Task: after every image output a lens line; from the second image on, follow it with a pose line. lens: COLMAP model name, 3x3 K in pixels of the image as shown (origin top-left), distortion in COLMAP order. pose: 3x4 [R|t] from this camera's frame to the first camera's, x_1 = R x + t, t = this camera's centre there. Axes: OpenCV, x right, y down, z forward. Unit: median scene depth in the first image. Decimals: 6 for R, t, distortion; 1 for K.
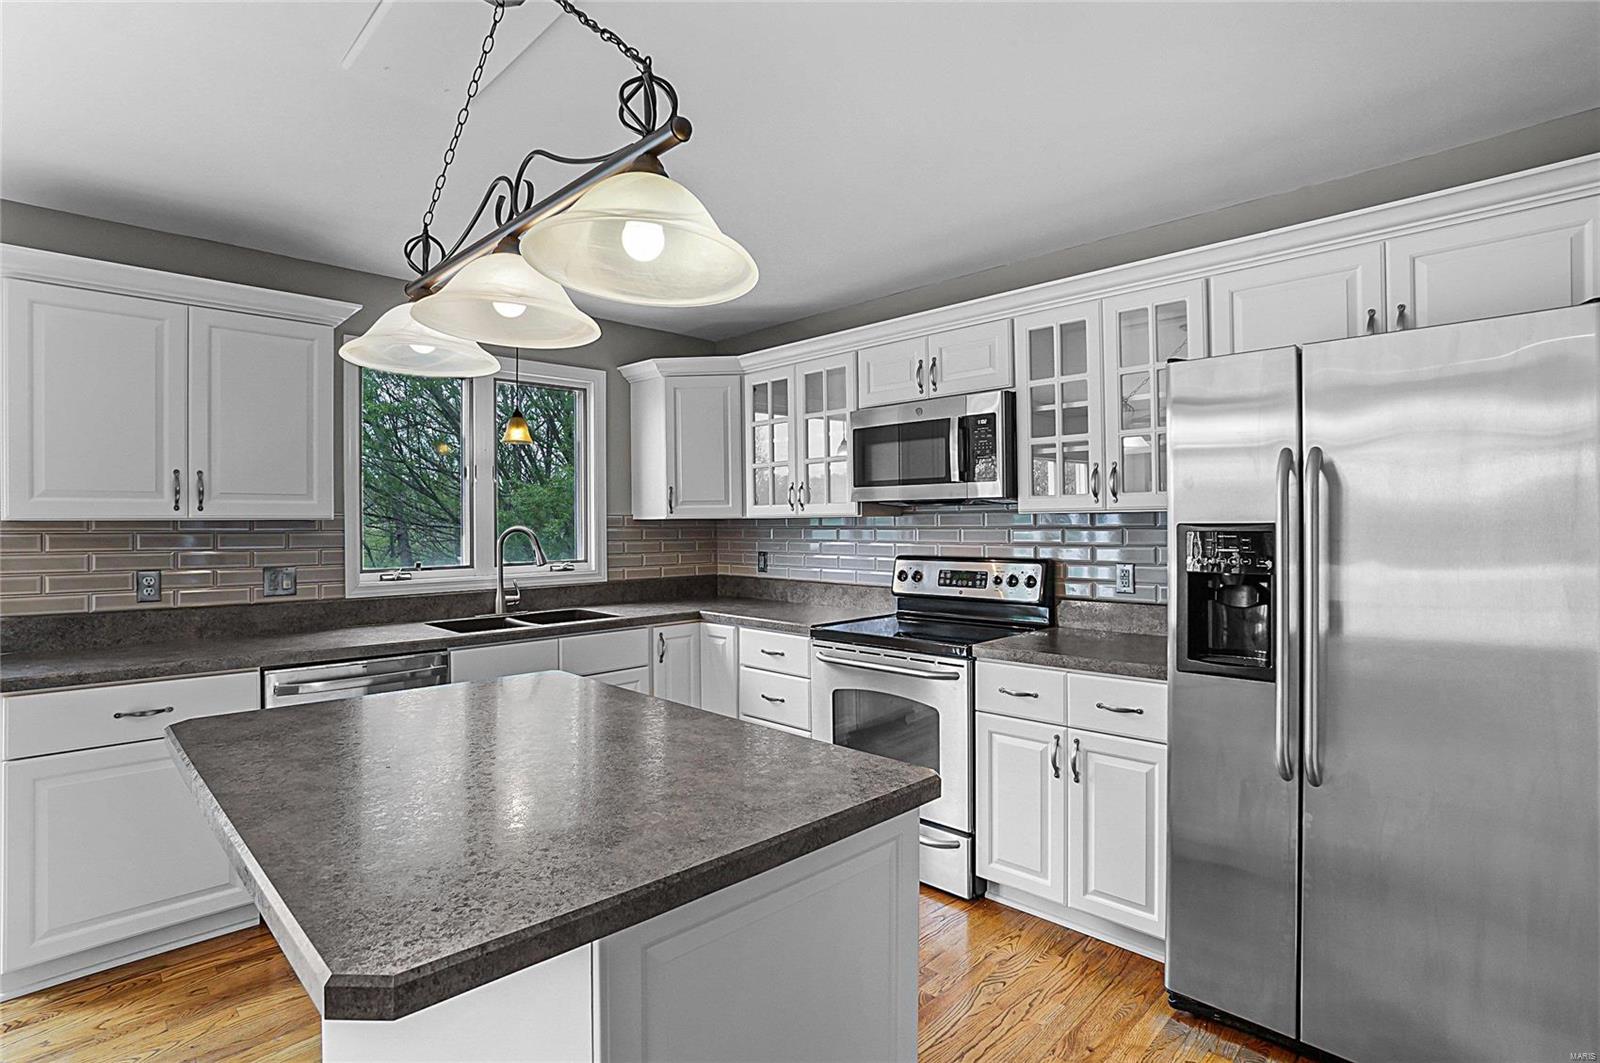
lens RADIAL K [[789.6, 0, 802.6], [0, 789.6, 524.1], [0, 0, 1]] dist [0.000976, 0.000016]
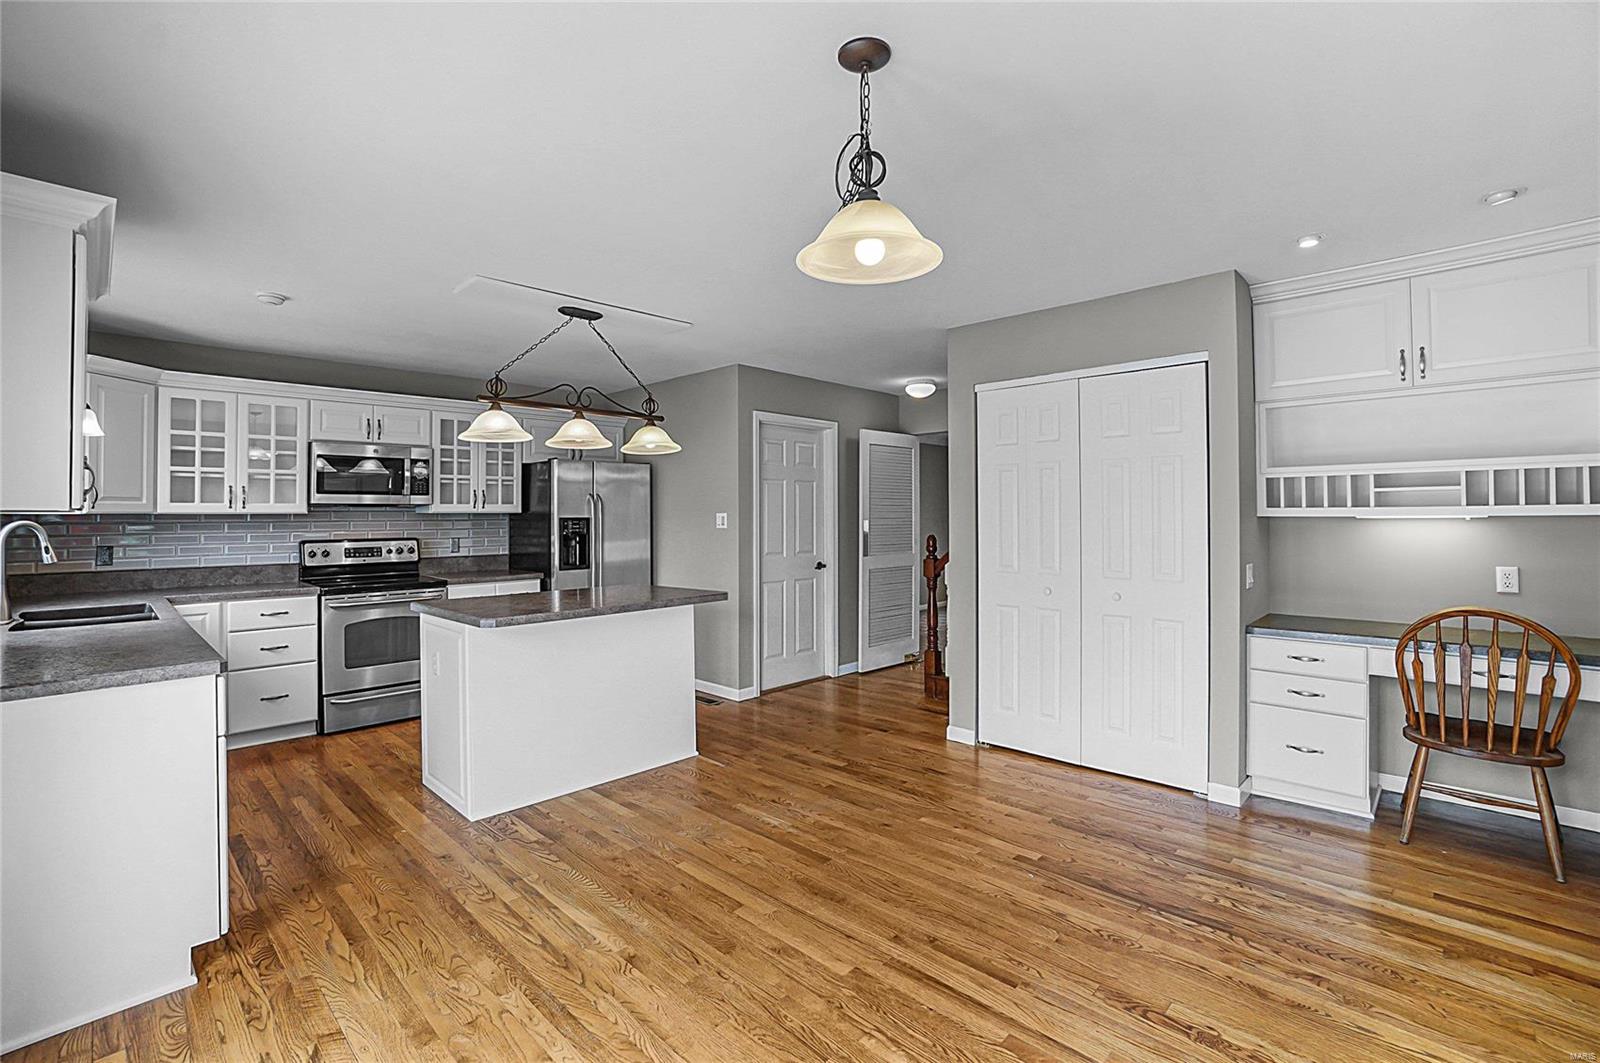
lens RADIAL K [[715.1, 0, 802.6], [0, 715.1, 521.3], [0, 0, 1]] dist [-0.030962, -0.000188]
pose [[-0.018990, -0.001989, 0.999818, -1.230622], [0.005651, 0.999982, 0.002096, 0.007250], [-0.999804, 0.005689, -0.018978, 0.121240]]
